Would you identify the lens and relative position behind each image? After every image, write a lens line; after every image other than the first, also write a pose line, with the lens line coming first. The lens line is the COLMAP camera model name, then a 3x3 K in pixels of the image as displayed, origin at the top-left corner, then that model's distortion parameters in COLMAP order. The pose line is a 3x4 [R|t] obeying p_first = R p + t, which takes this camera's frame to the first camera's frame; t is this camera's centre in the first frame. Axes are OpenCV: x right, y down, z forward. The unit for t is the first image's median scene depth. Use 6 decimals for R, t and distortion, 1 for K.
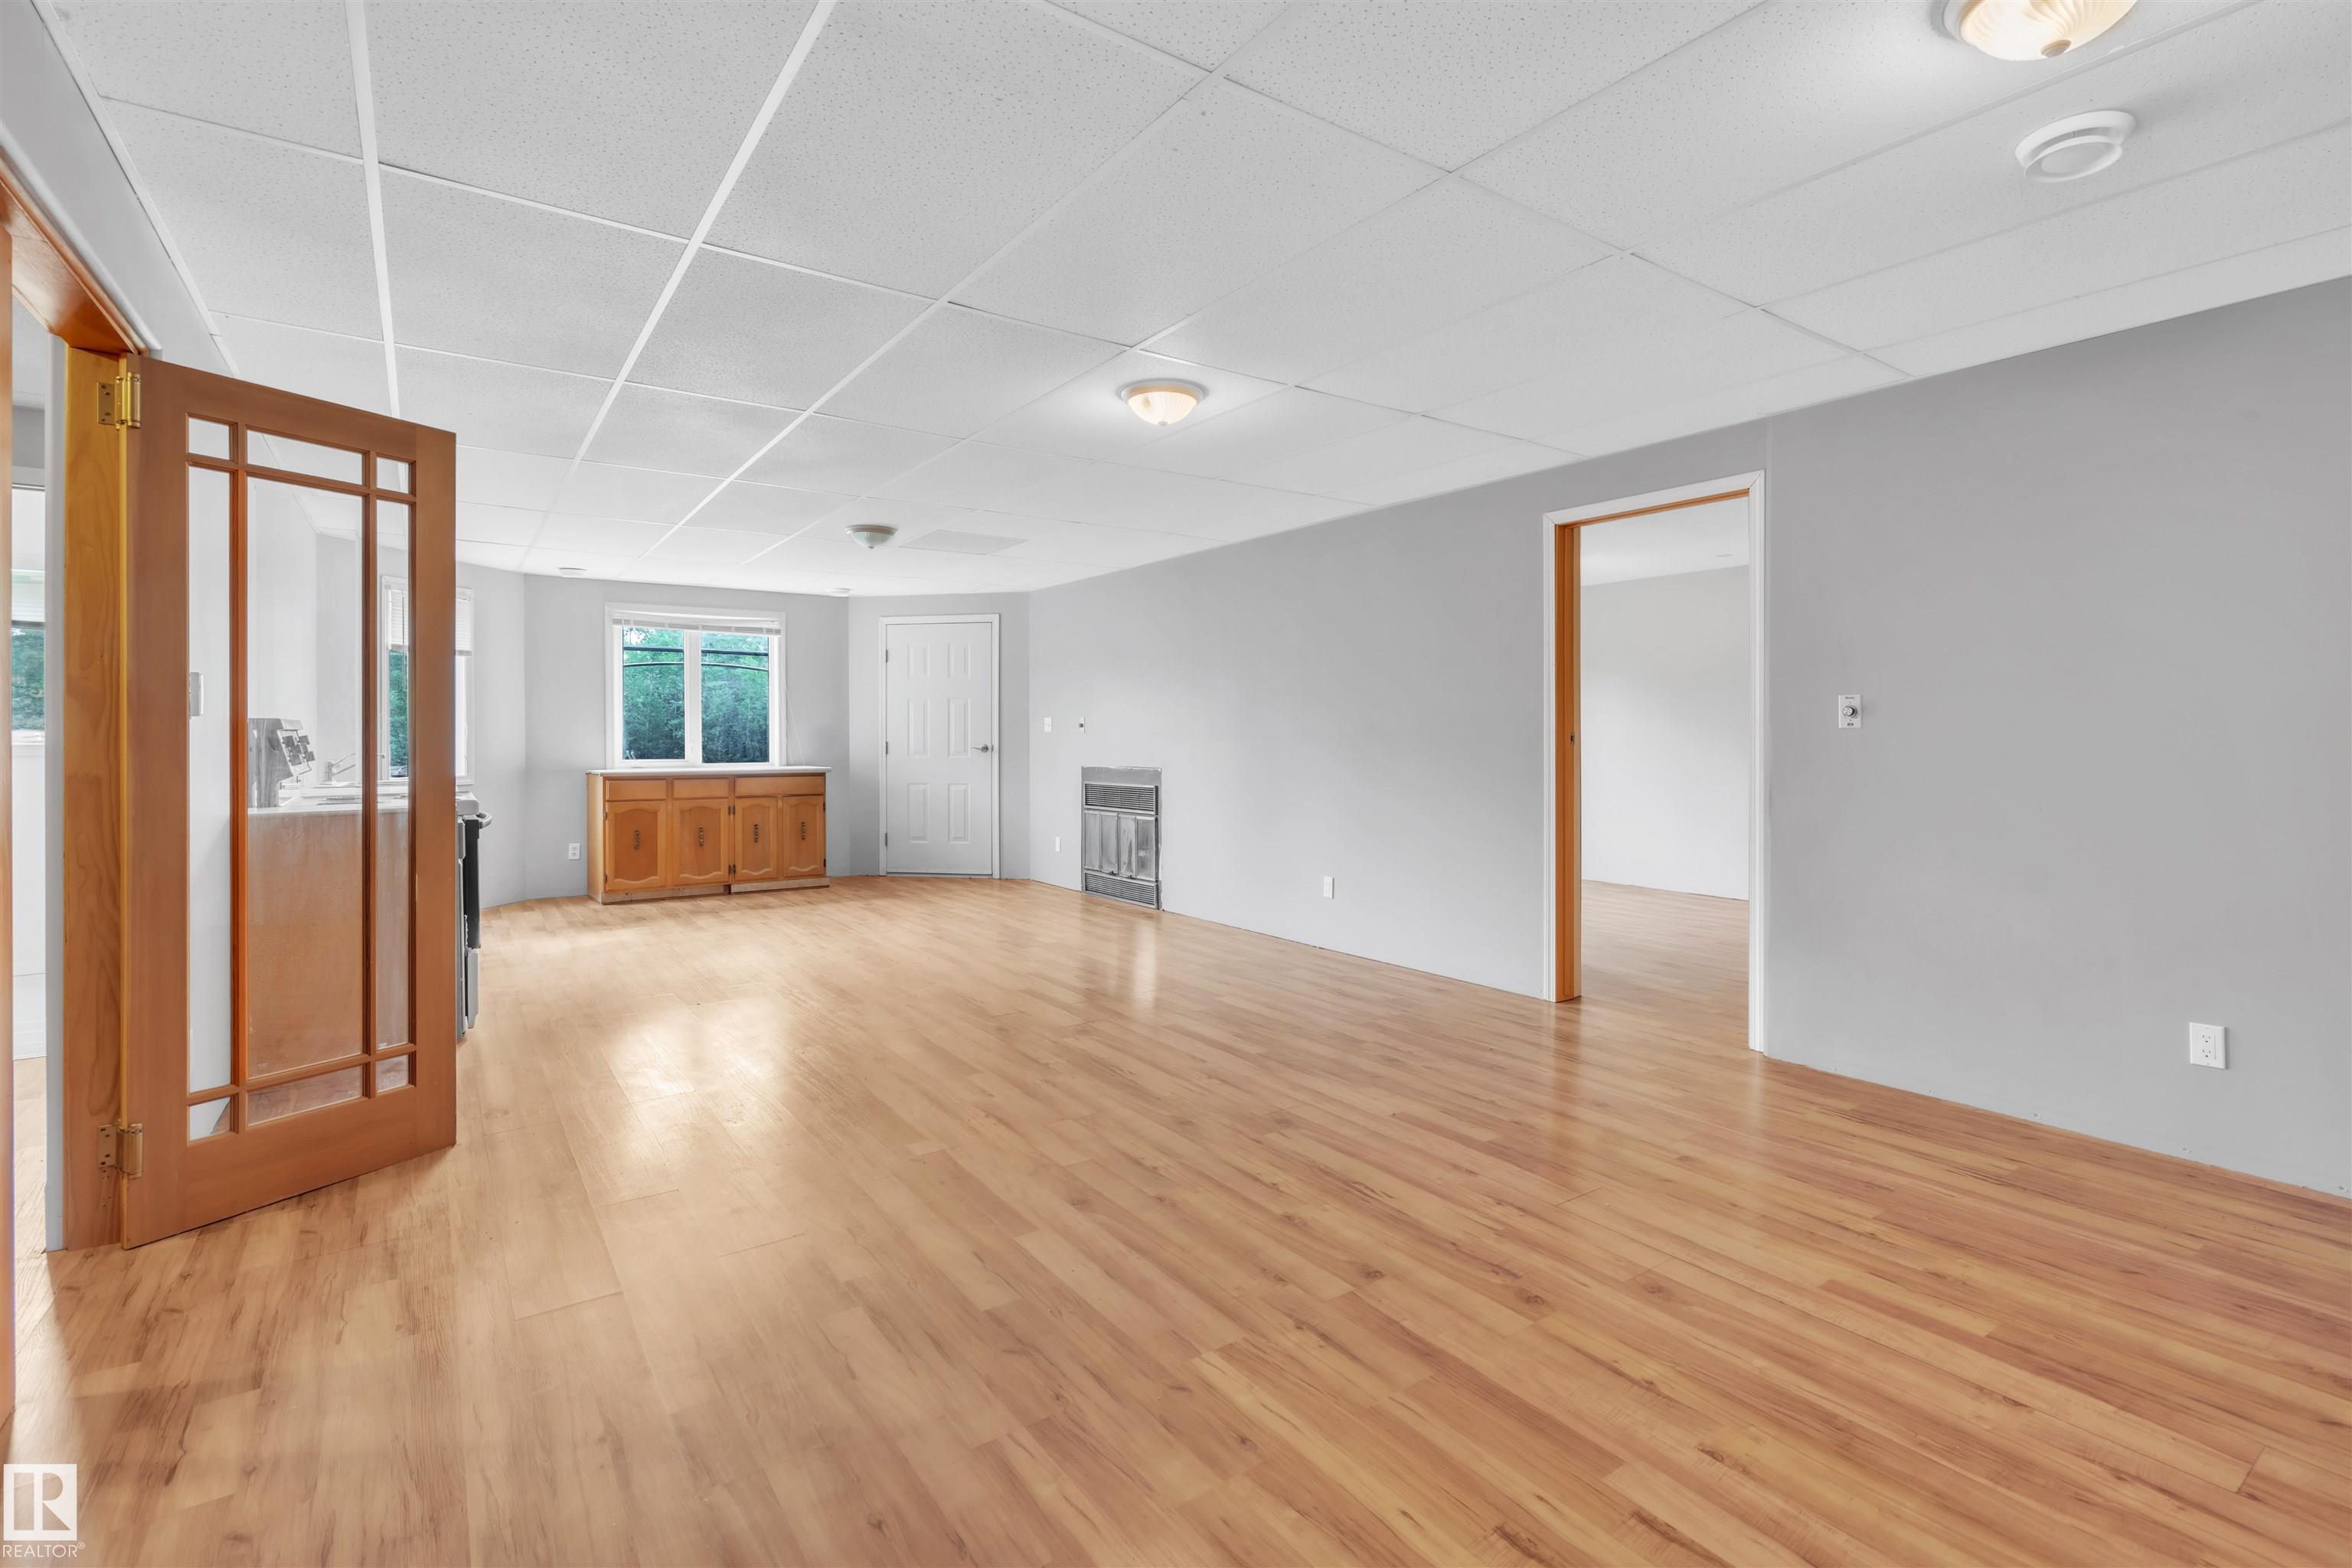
lens RADIAL K [[1074.3, 0, 1189.5], [0, 1074.3, 735.4], [0, 0, 1]] dist [-0.001024, 0.001595]
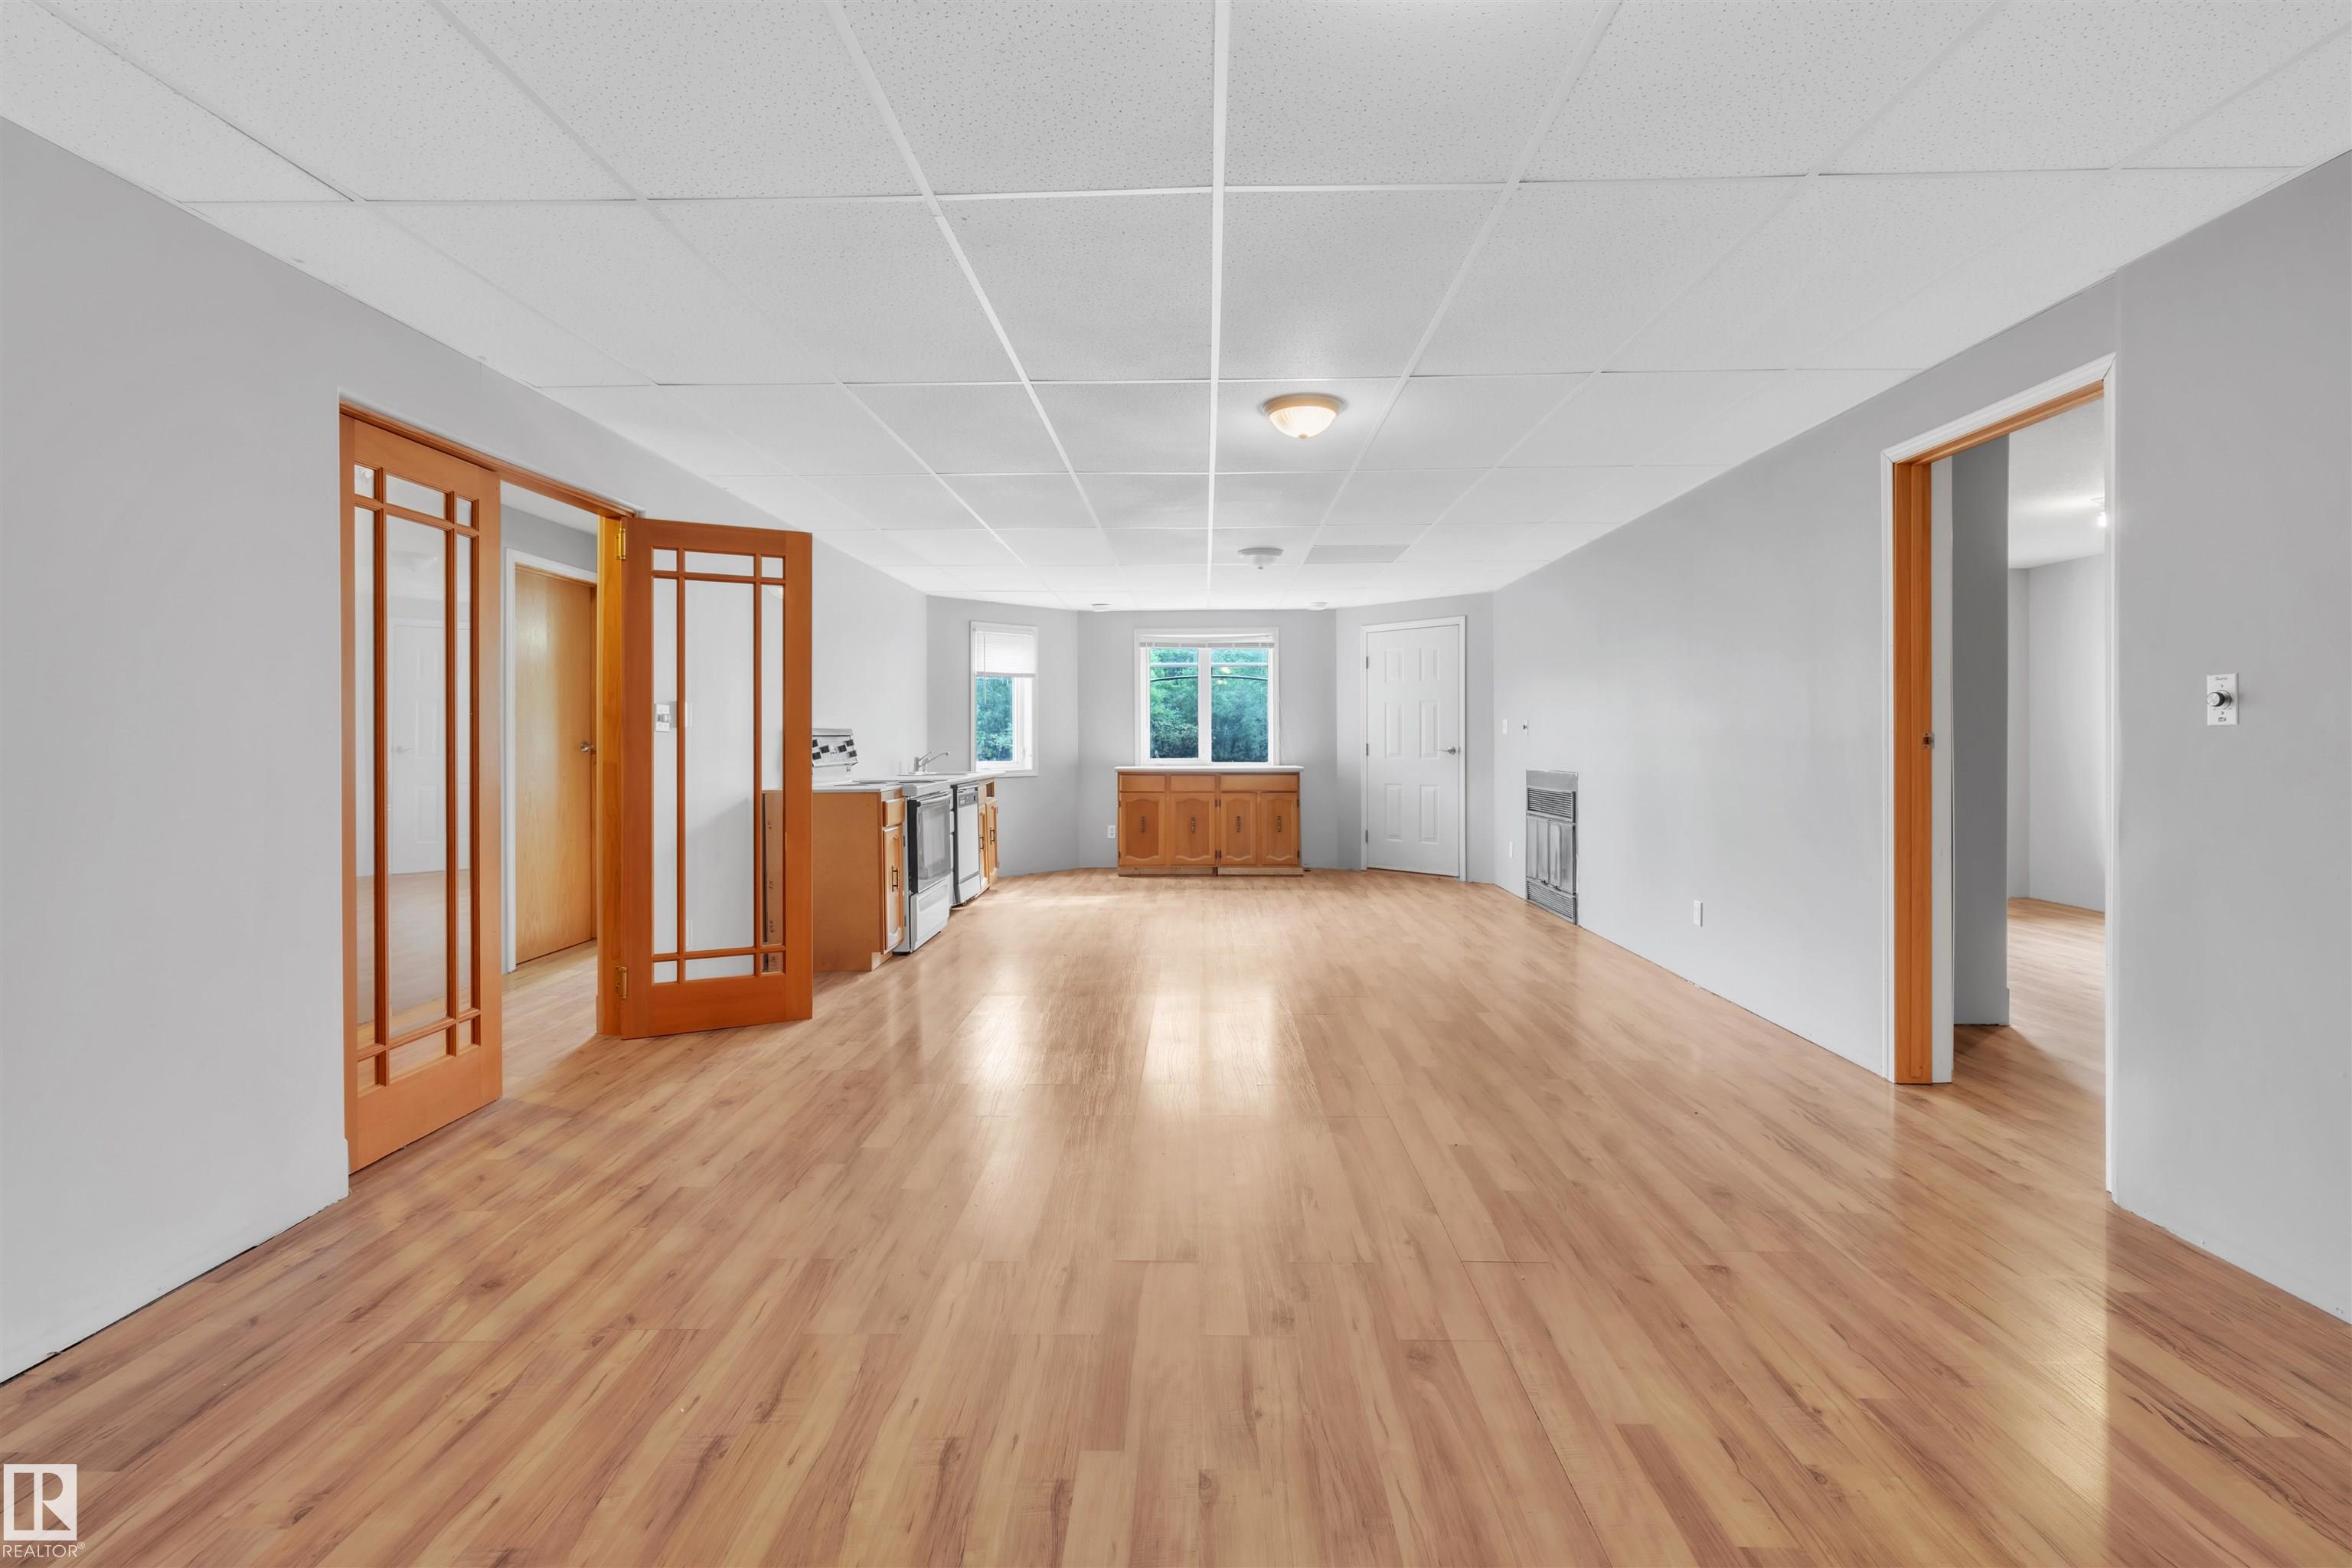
lens RADIAL K [[1074.3, 0, 1179.5], [0, 1074.3, 740.9], [0, 0, 1]] dist [-0.001024, 0.001595]
pose [[0.805215, -0.000517, -0.592983, 0.409769], [0.002598, 0.999993, 0.002657, -0.000439], [0.592977, -0.003680, 0.805211, 0.082084]]
